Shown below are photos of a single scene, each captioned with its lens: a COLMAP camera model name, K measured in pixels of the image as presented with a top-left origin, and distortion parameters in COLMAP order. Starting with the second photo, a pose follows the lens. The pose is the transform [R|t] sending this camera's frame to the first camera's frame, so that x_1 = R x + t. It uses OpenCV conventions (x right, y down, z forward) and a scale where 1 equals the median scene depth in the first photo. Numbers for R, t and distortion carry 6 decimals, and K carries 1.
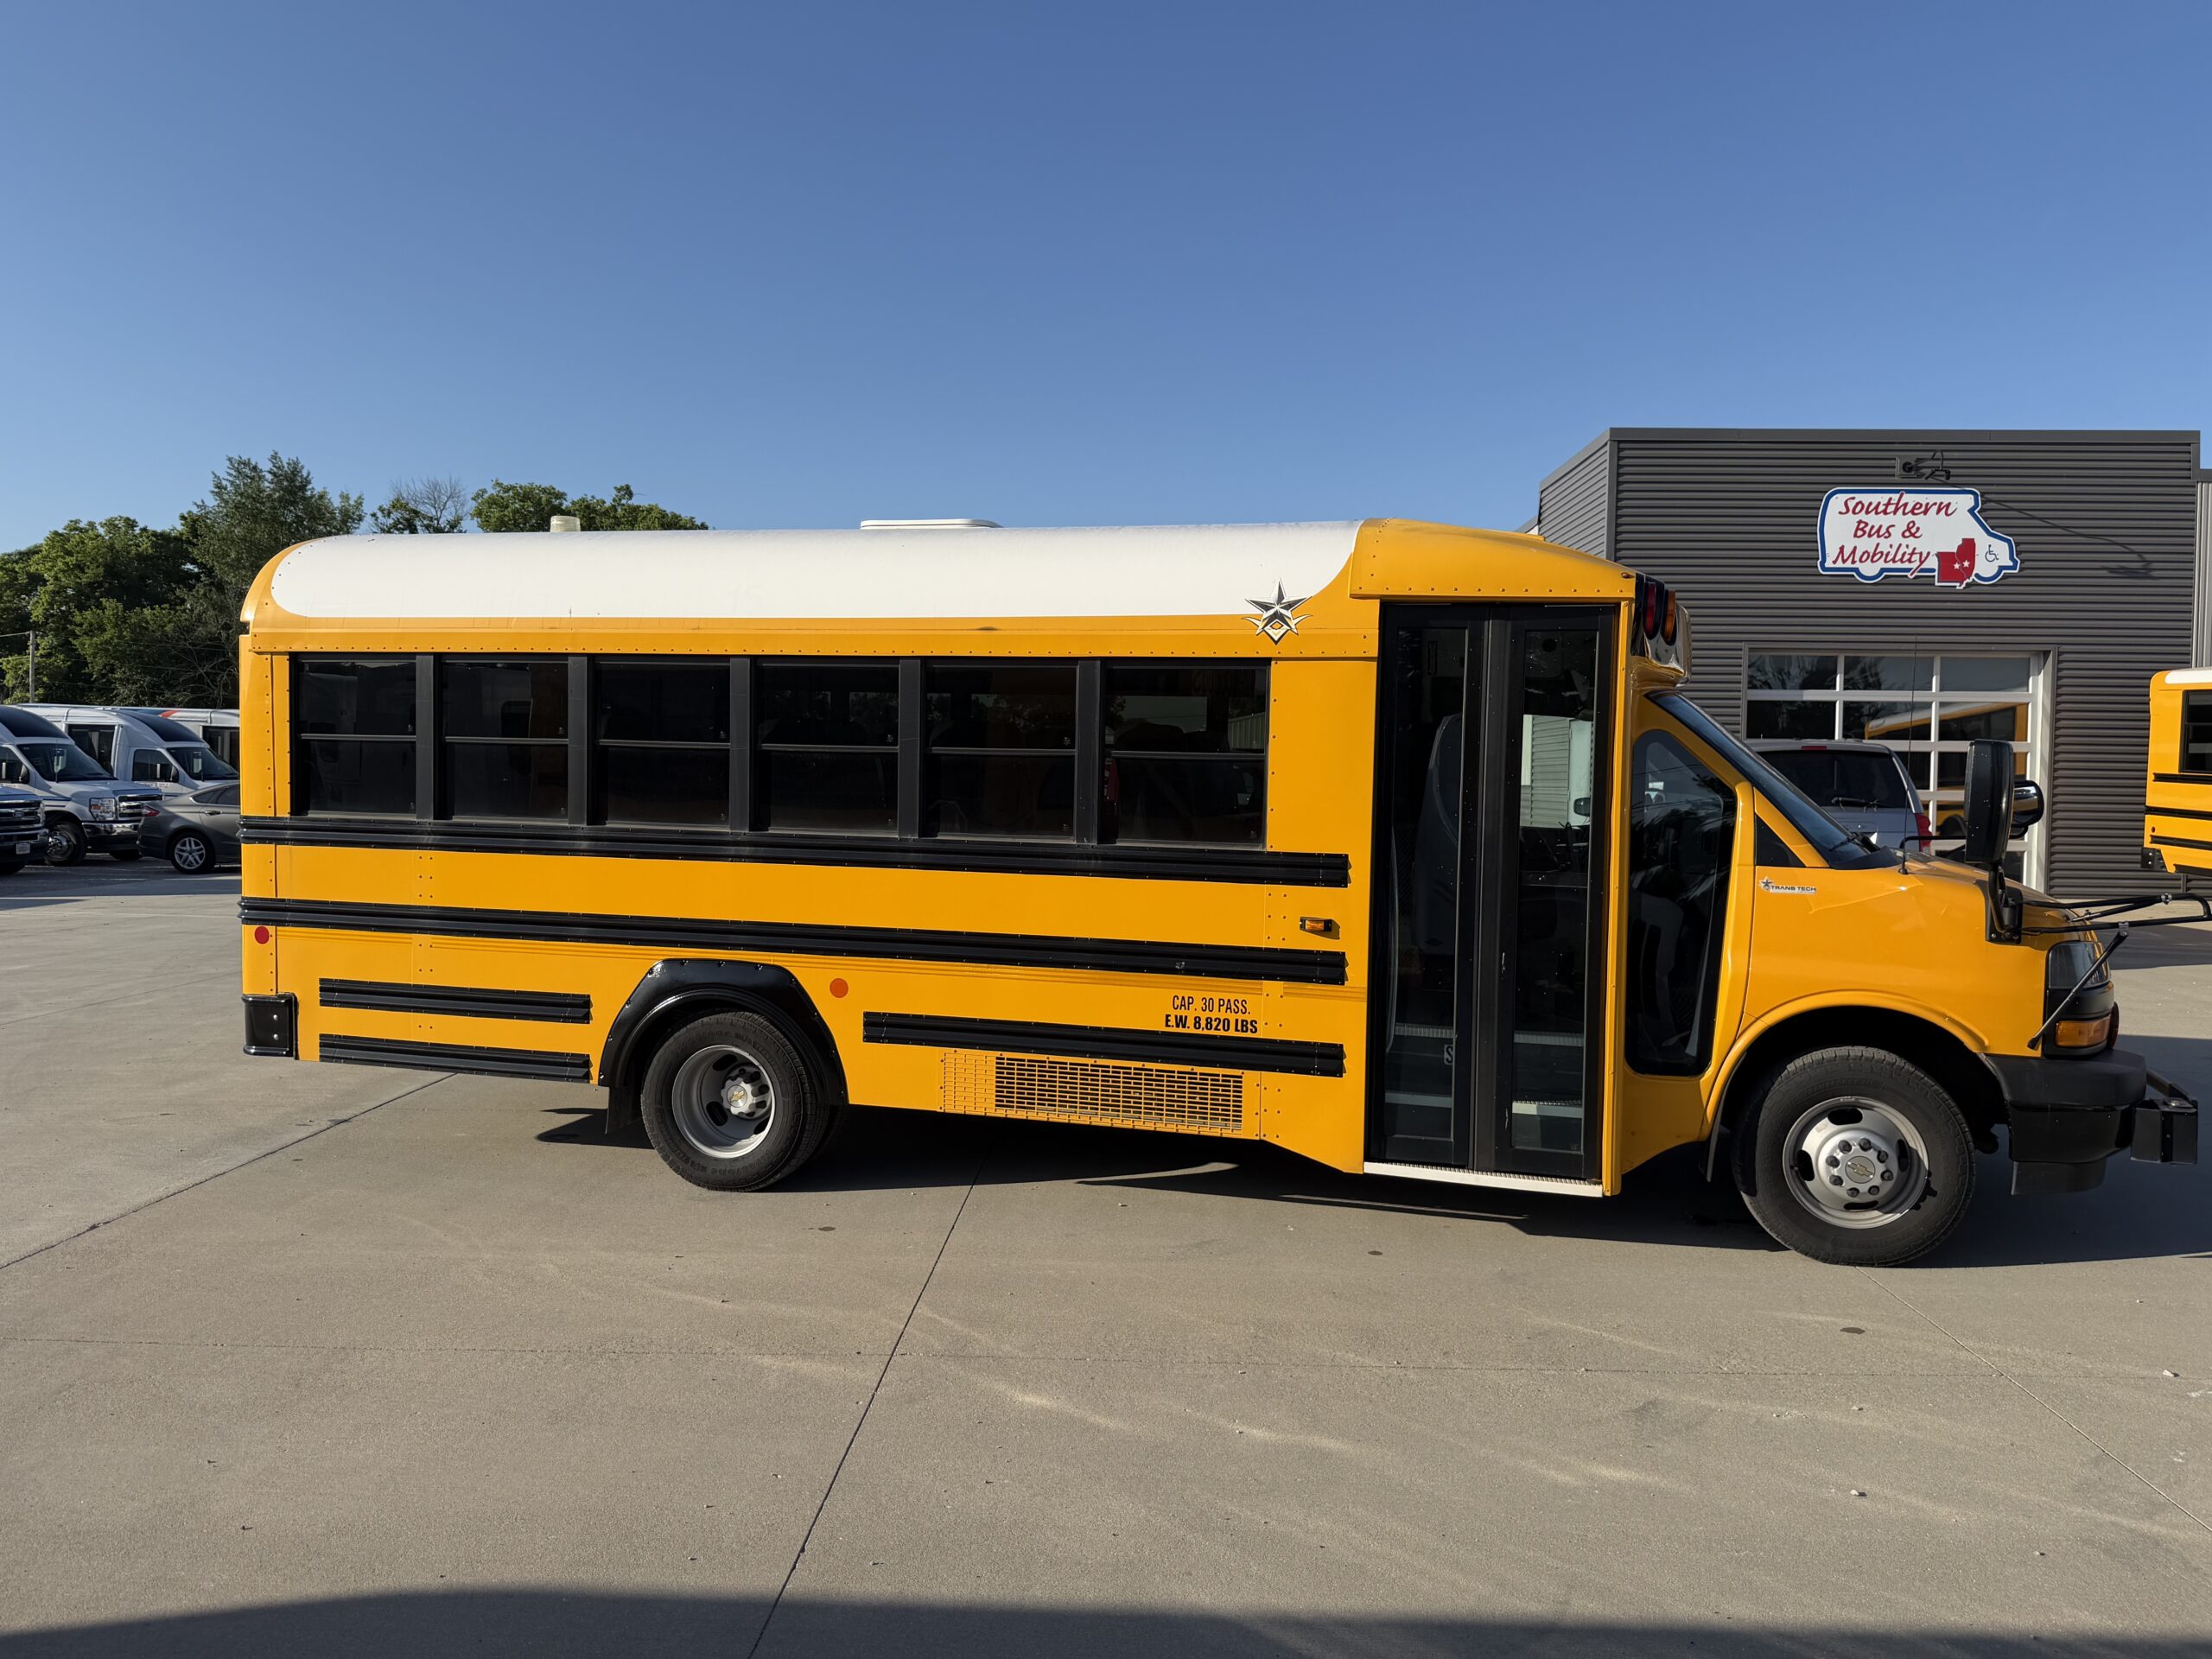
lens RADIAL K [[1534.3, 0, 1034.4], [0, 1534.3, 831.5], [0, 0, 1]] dist [0.026079, -0.024777]
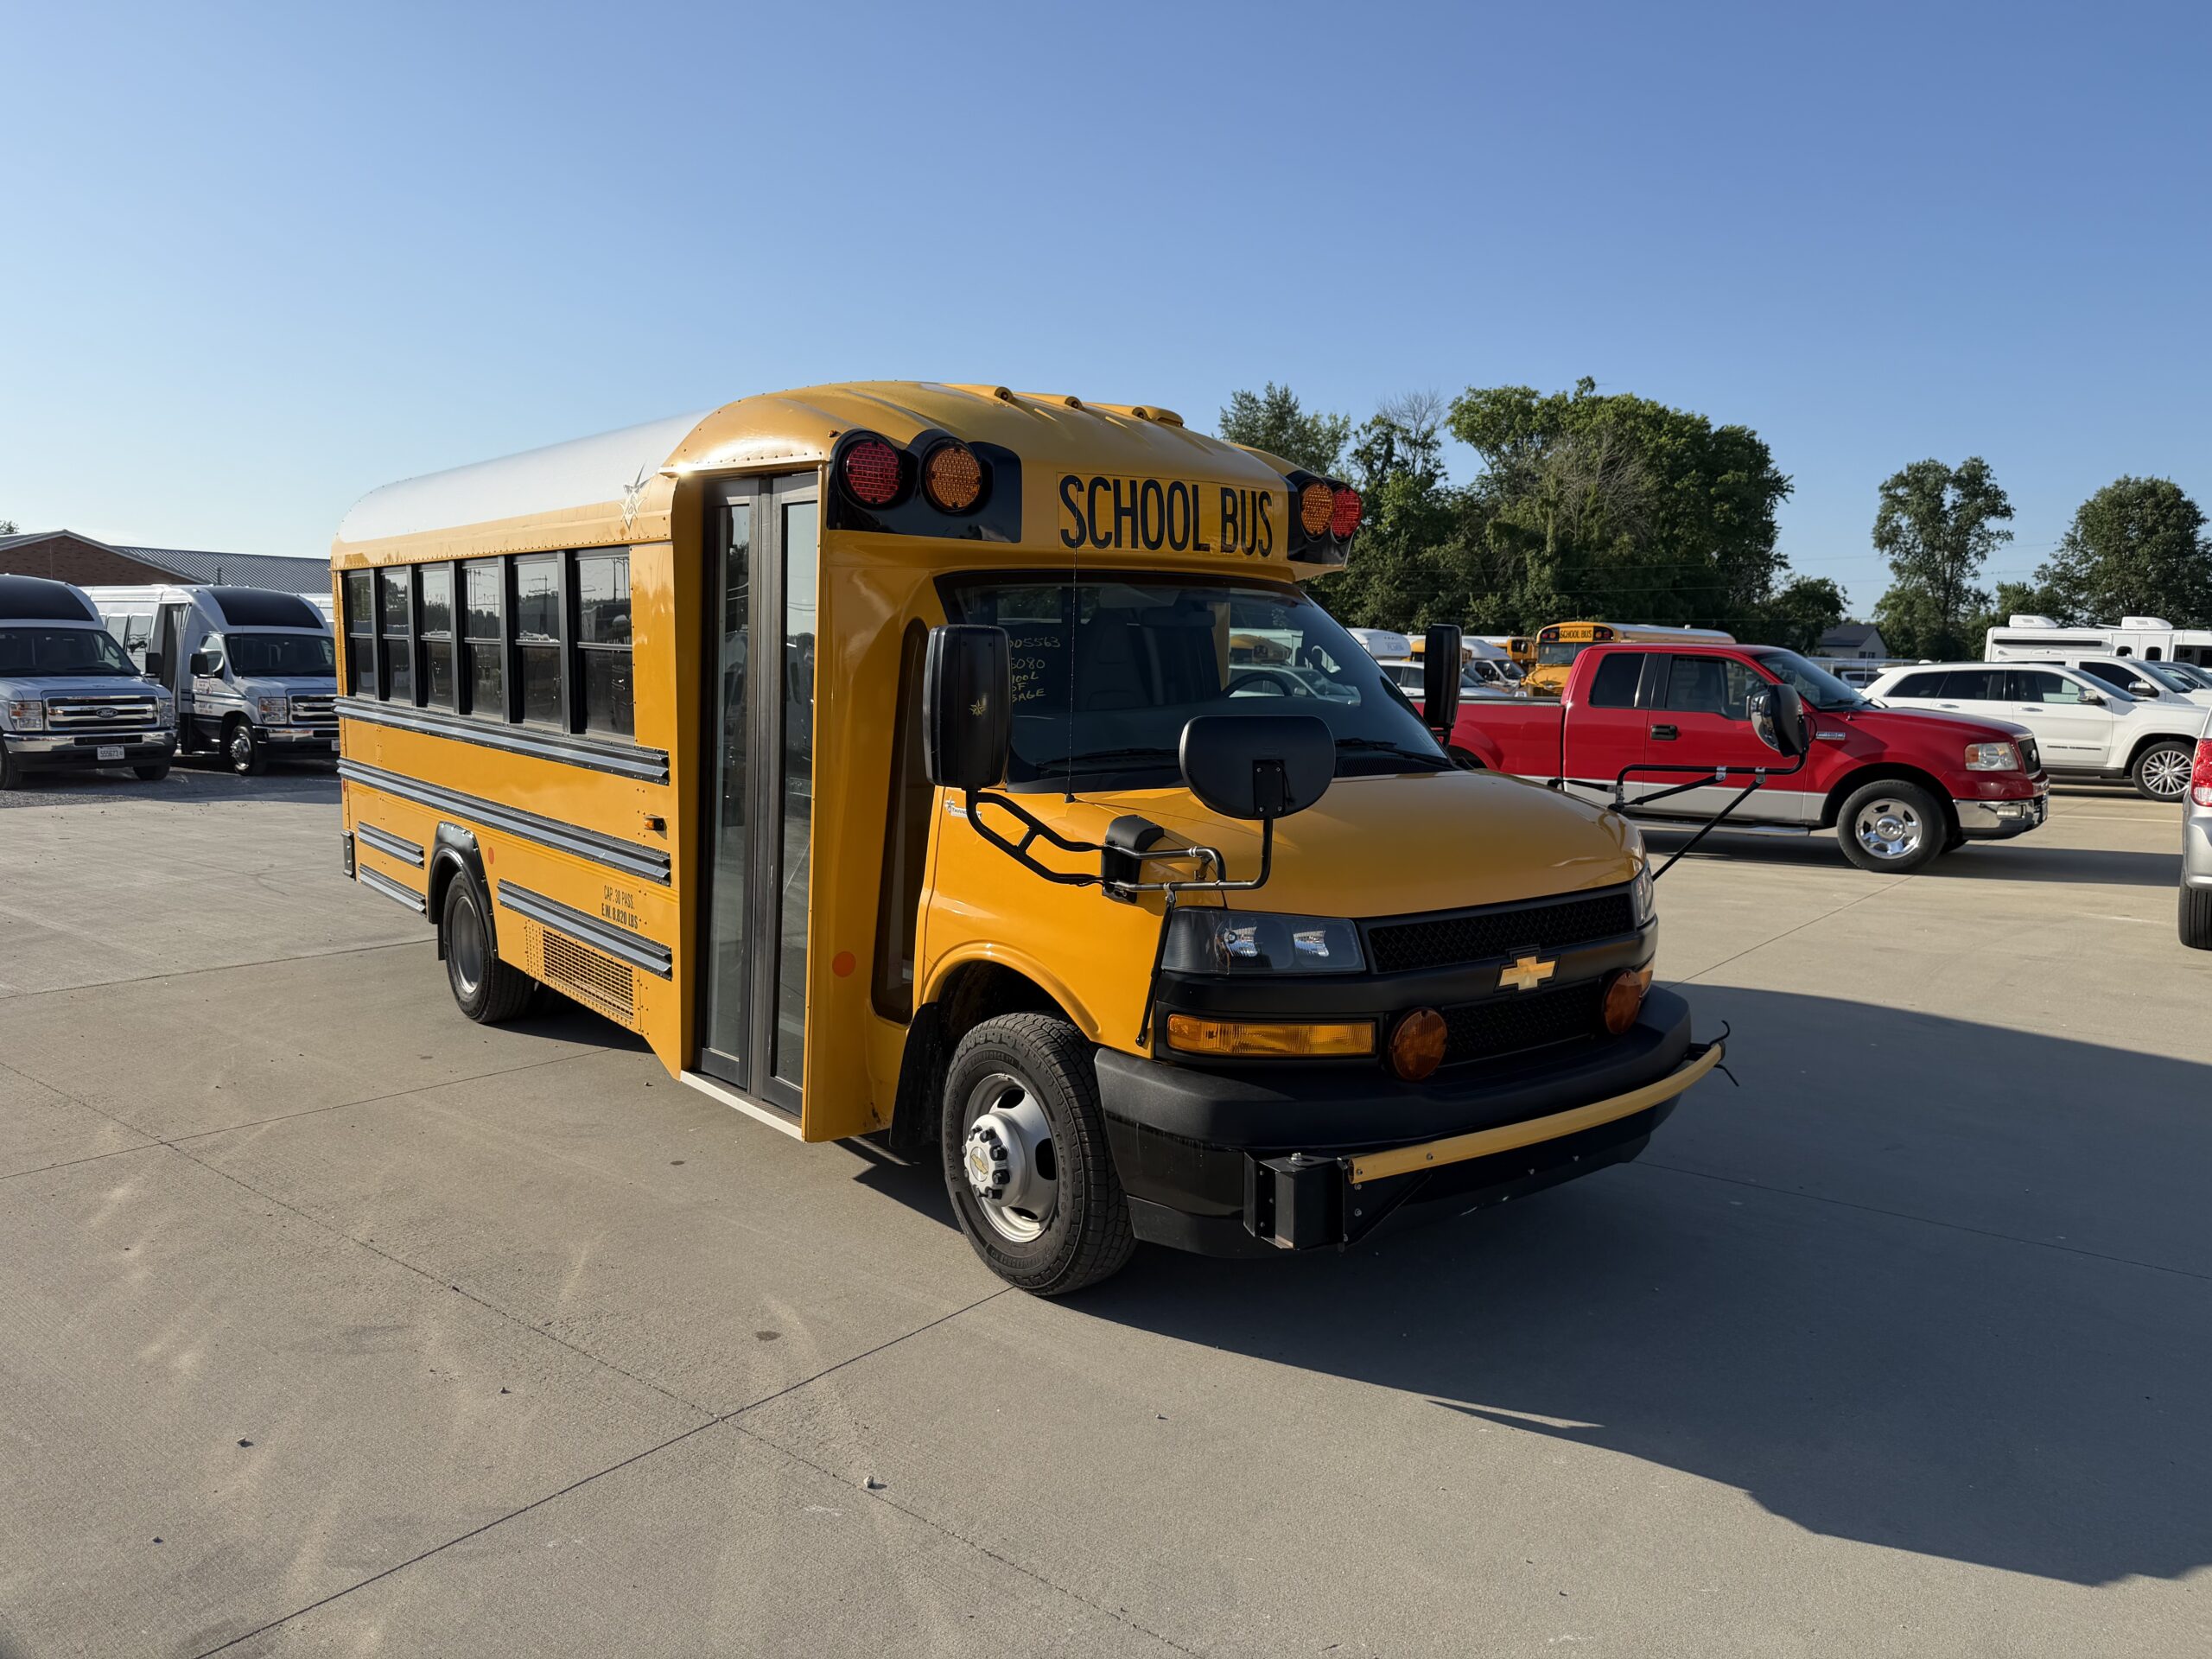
lens RADIAL K [[1534.3, 0, 1115.8], [0, 1534.3, 844.2], [0, 0, 1]] dist [0.026079, -0.024777]
pose [[0.801092, 0.068881, -0.594564, 0.978669], [-0.027389, 0.996534, 0.078546, -0.008513], [0.597914, -0.046639, 0.800202, 0.392335]]
